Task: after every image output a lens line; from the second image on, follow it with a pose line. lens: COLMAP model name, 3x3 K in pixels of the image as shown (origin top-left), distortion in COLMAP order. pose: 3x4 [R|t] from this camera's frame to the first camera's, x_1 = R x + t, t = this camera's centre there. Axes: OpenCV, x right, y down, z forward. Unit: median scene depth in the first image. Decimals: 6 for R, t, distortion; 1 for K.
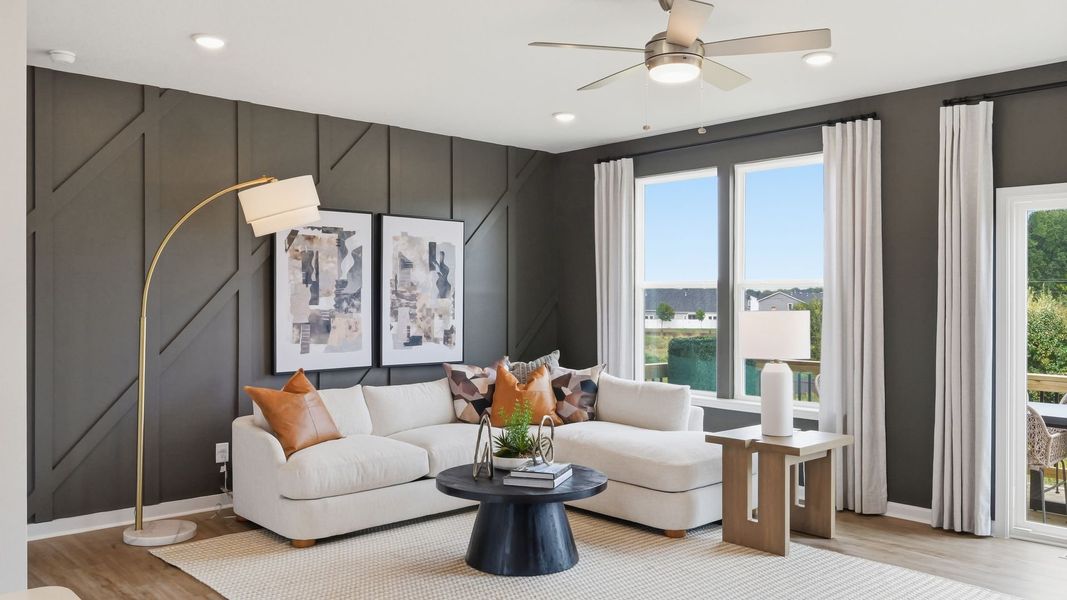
lens RADIAL K [[832.4, 0, 528.1], [0, 832.4, 290.6], [0, 0, 1]] dist [-0.015943, -0.006279]
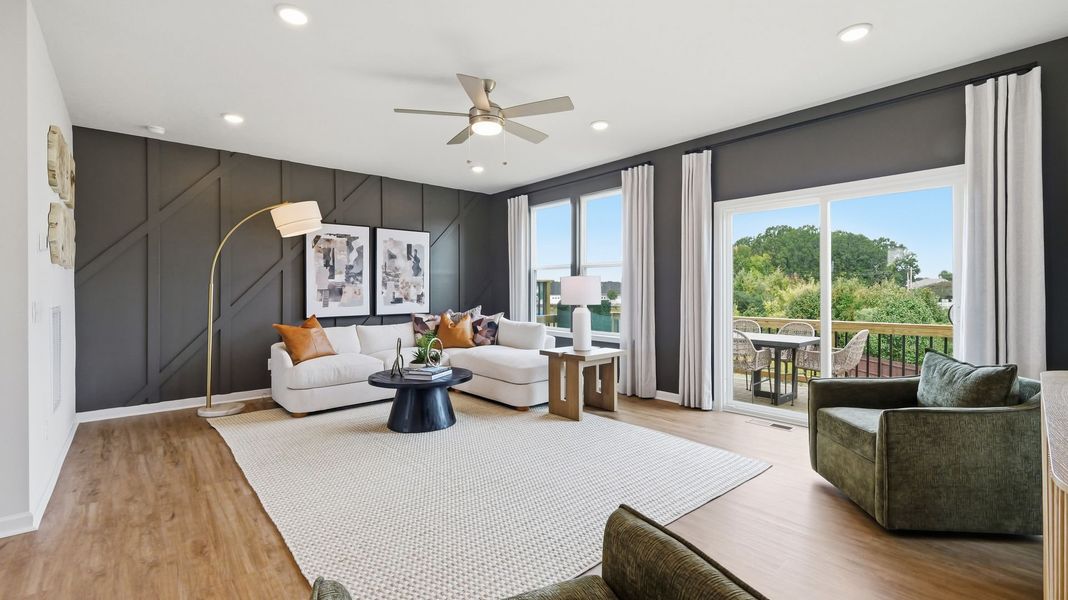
lens RADIAL K [[457.8, 0, 534.0], [0, 457.8, 285.9], [0, 0, 1]] dist [-0.000516, -0.000215]
pose [[0.999855, -0.008469, -0.014741, 0.174948], [0.008506, 0.999961, 0.002480, 0.032292], [0.014719, -0.002605, 0.999888, 0.055104]]
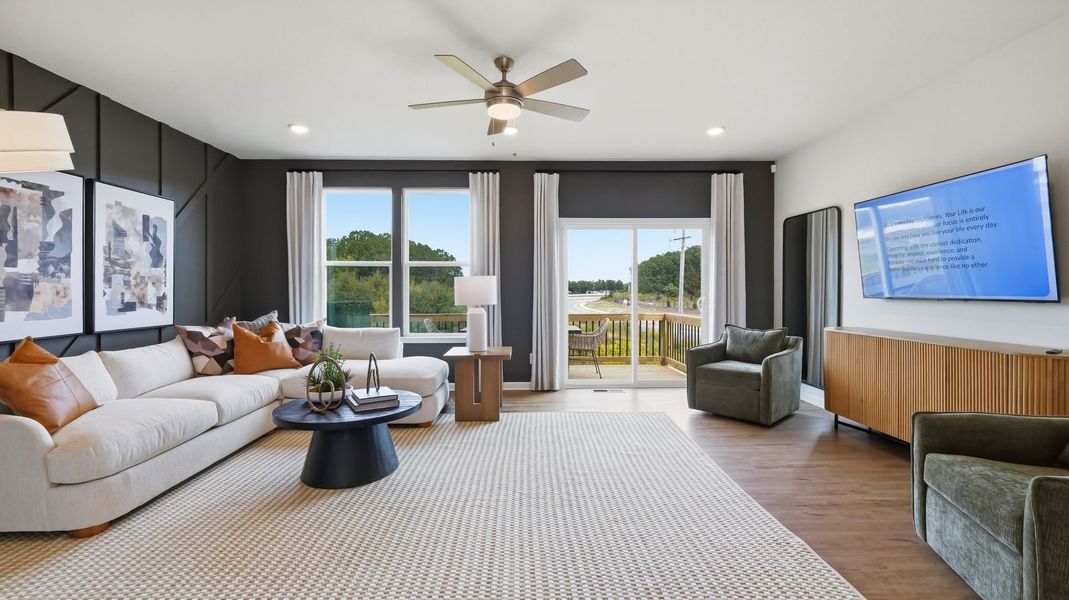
lens RADIAL K [[458.2, 0, 534.5], [0, 458.2, 285.9], [0, 0, 1]] dist [-0.000516, -0.000215]
pose [[0.653656, 0.001611, 0.756790, -0.258923], [-0.004615, 0.999988, 0.001858, 0.033357], [-0.756778, -0.004707, 0.653655, 0.256395]]
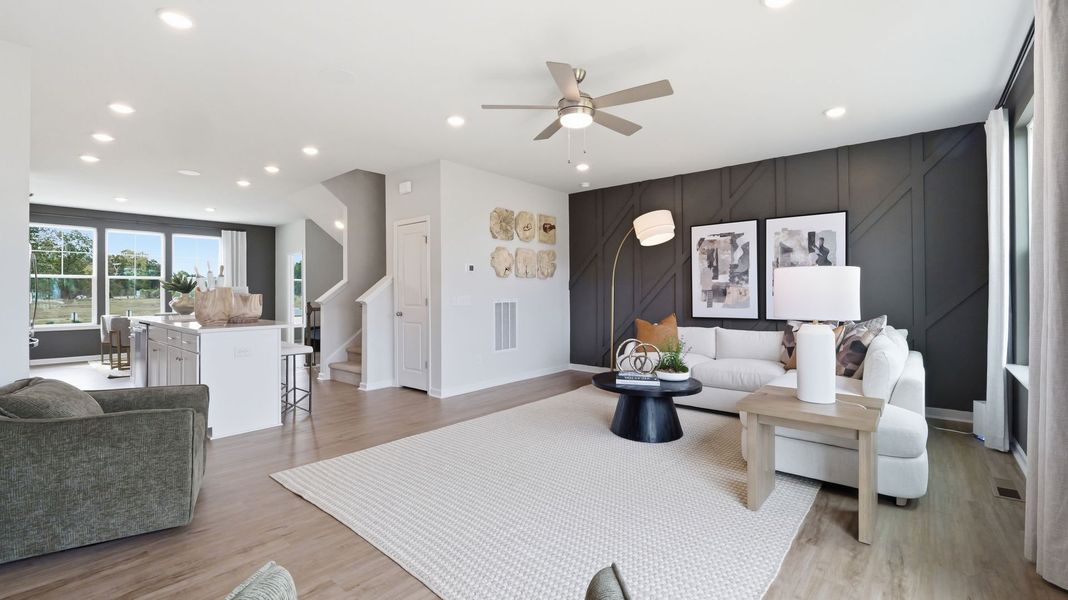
lens RADIAL K [[457.8, 0, 534.0], [0, 457.8, 285.9], [0, 0, 1]] dist [-0.000516, -0.000215]
pose [[0.125327, -0.016265, -0.991982, 0.627657], [0.012911, 0.999808, -0.014762, 0.038988], [0.992032, -0.010958, 0.125512, 0.503118]]
